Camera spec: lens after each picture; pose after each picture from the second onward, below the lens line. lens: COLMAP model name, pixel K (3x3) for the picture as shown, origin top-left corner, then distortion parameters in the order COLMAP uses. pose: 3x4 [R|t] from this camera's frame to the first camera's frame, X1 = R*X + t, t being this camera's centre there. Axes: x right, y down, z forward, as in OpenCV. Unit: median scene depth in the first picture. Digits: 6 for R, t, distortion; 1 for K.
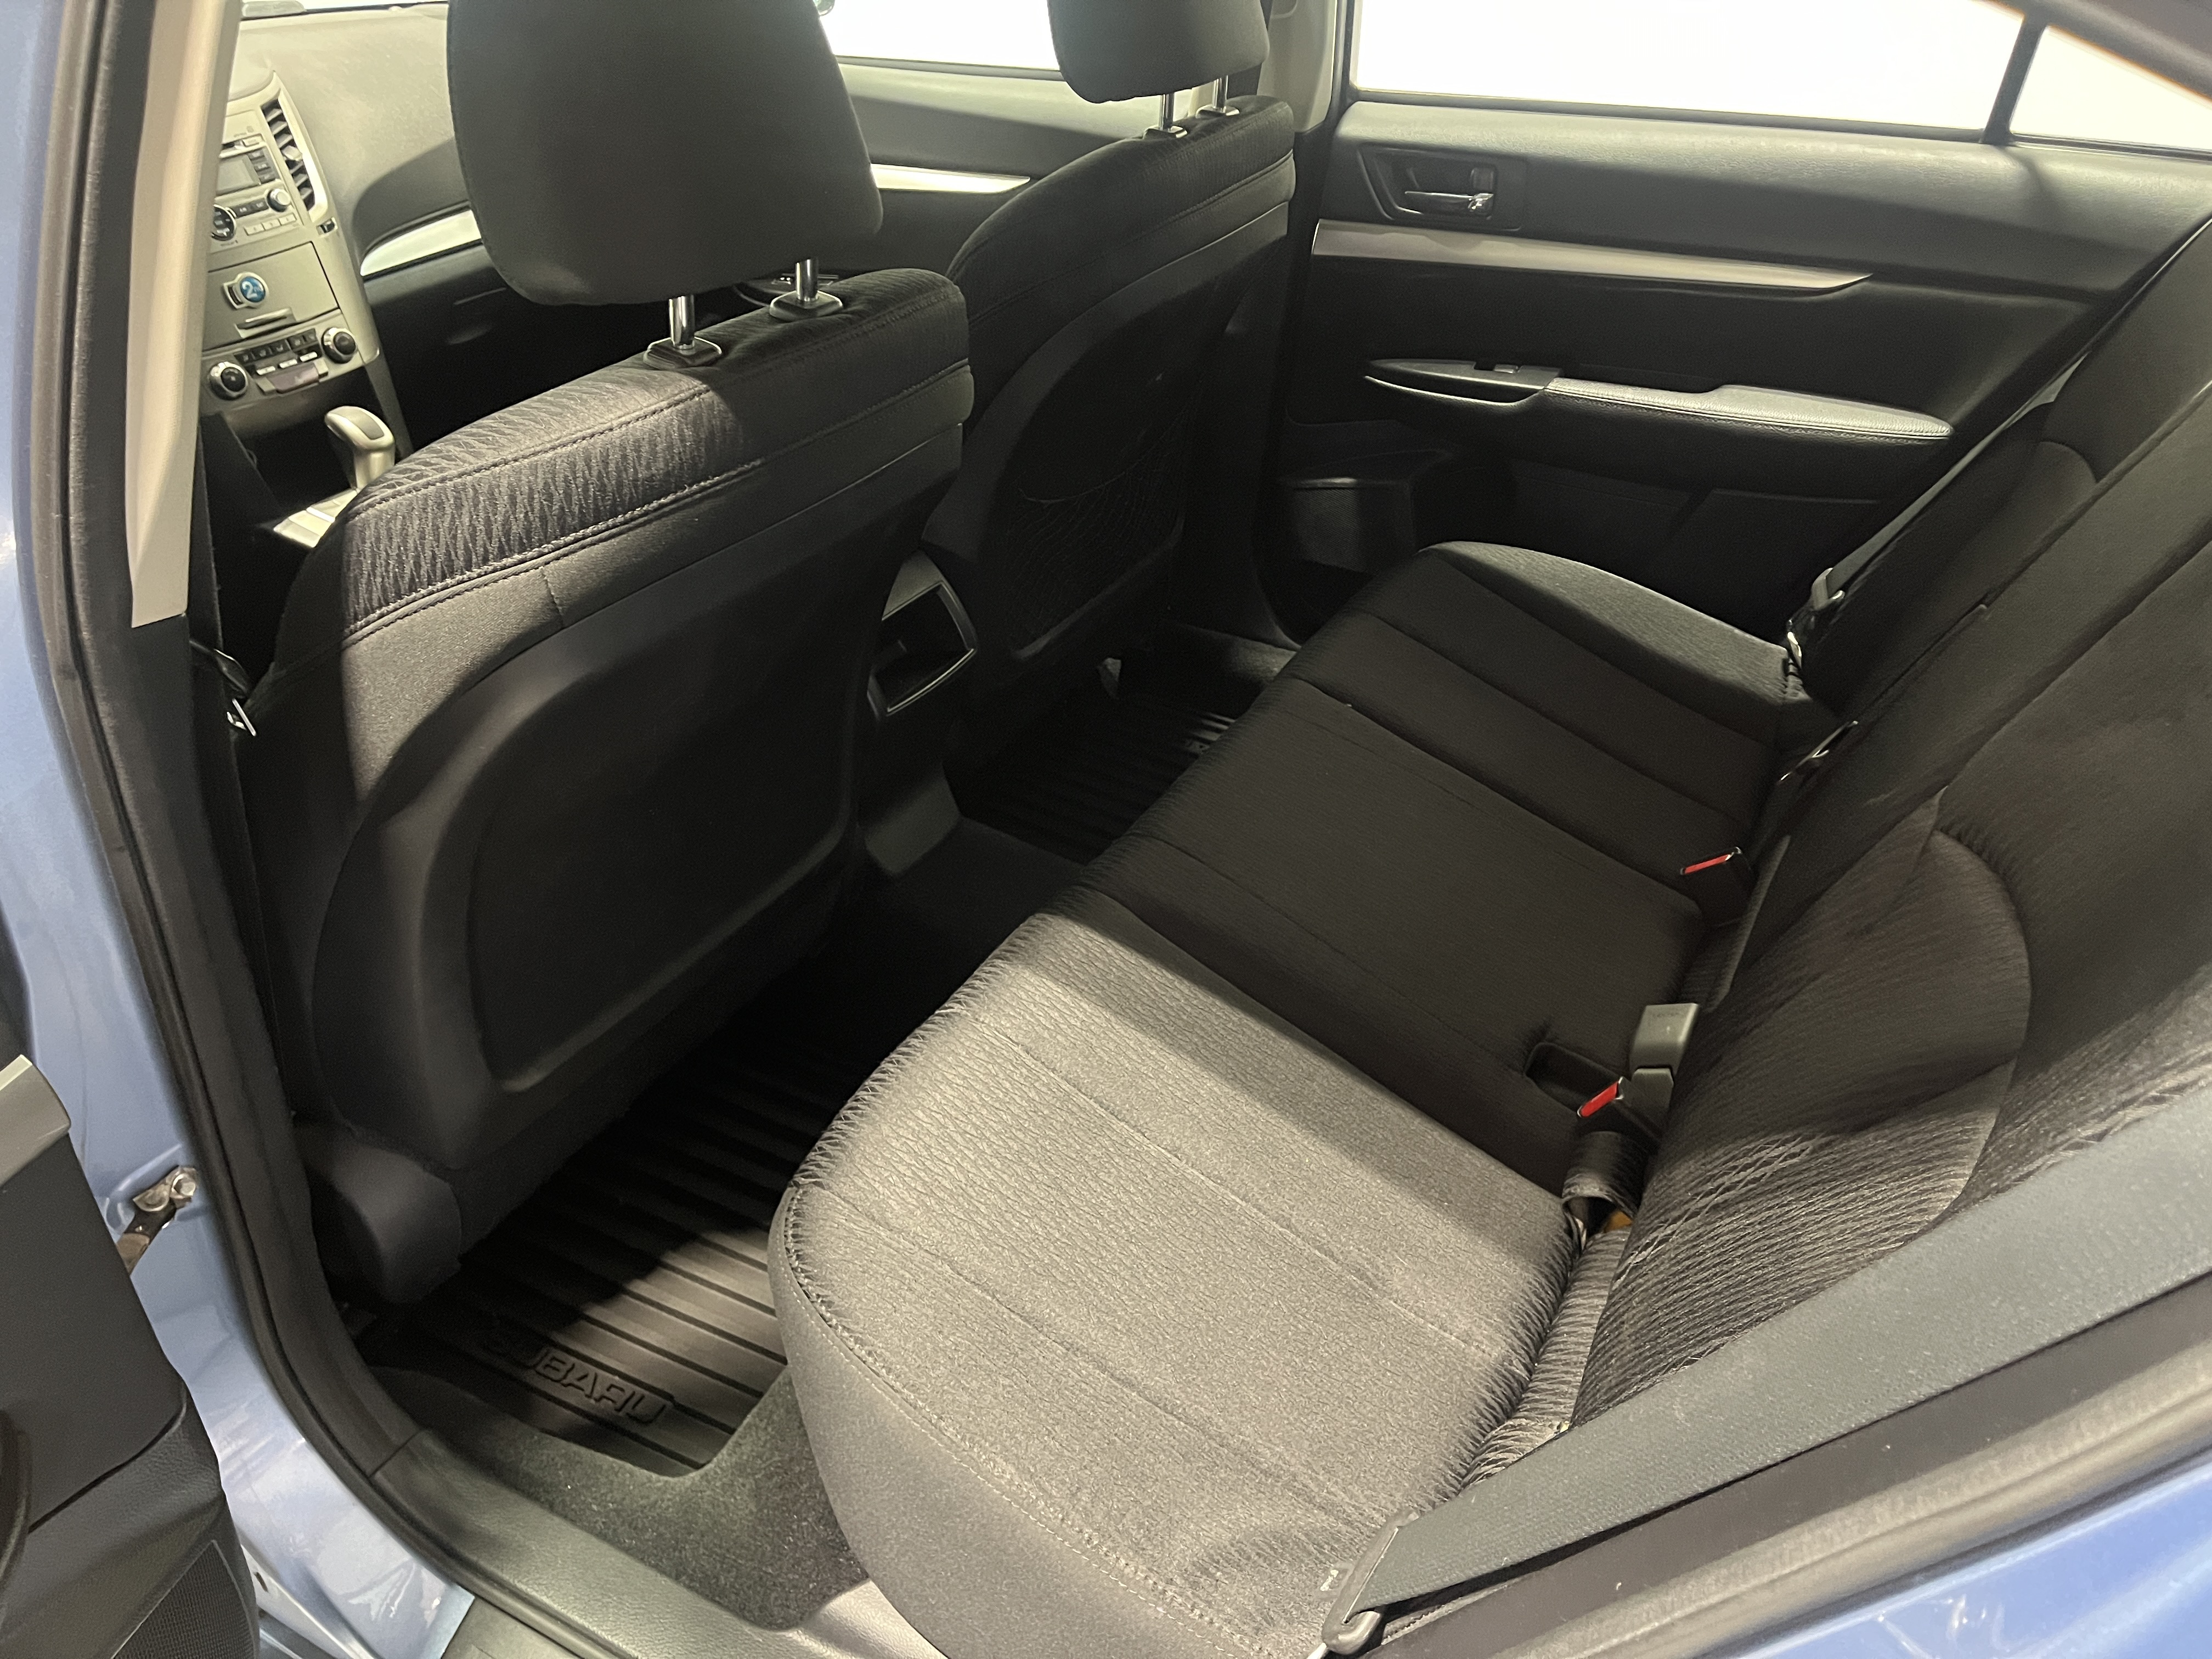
lens RADIAL K [[1729.8, 0, 1211.3], [0, 1729.8, 841.6], [0, 0, 1]] dist [0.101132, -0.177546]
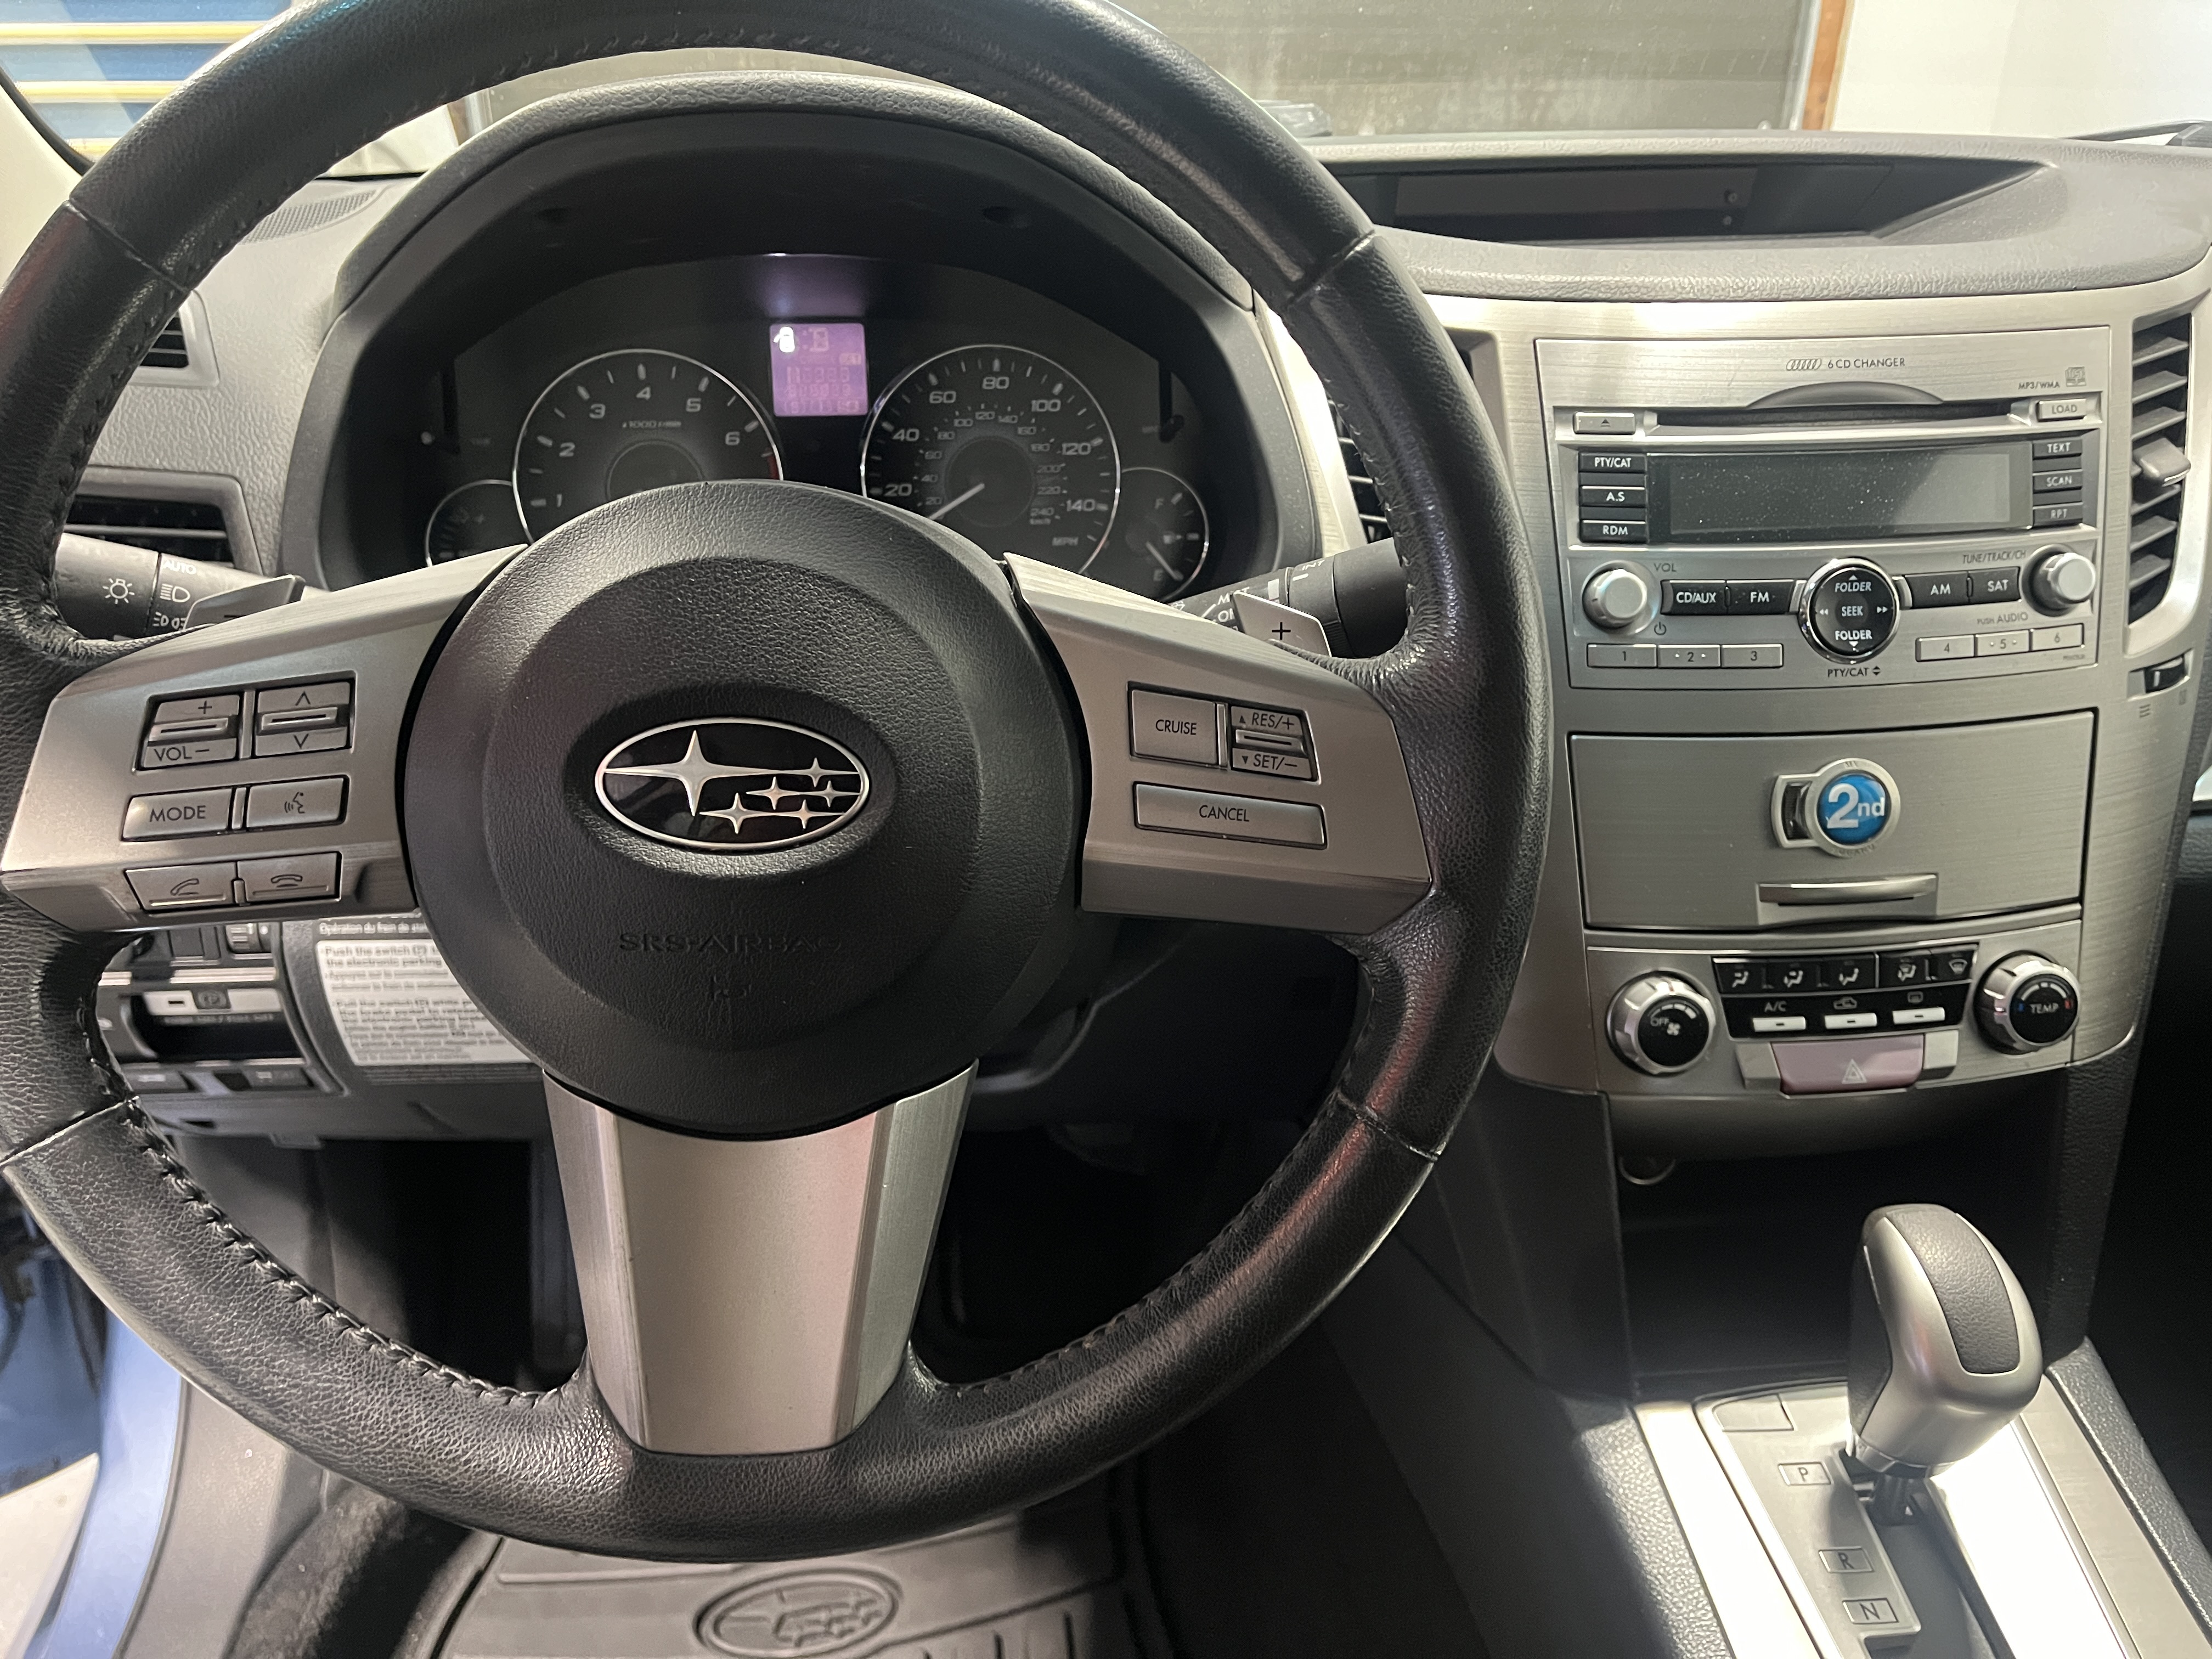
lens RADIAL K [[1691.1, 0, 1095.3], [0, 1691.1, 841.7], [0, 0, 1]] dist [0.092967, -0.128202]
pose [[0.538762, 0.356865, -0.763140, -0.357764], [-0.443511, 0.890305, 0.103220, -0.271474], [0.716263, 0.282850, 0.637937, 0.660528]]
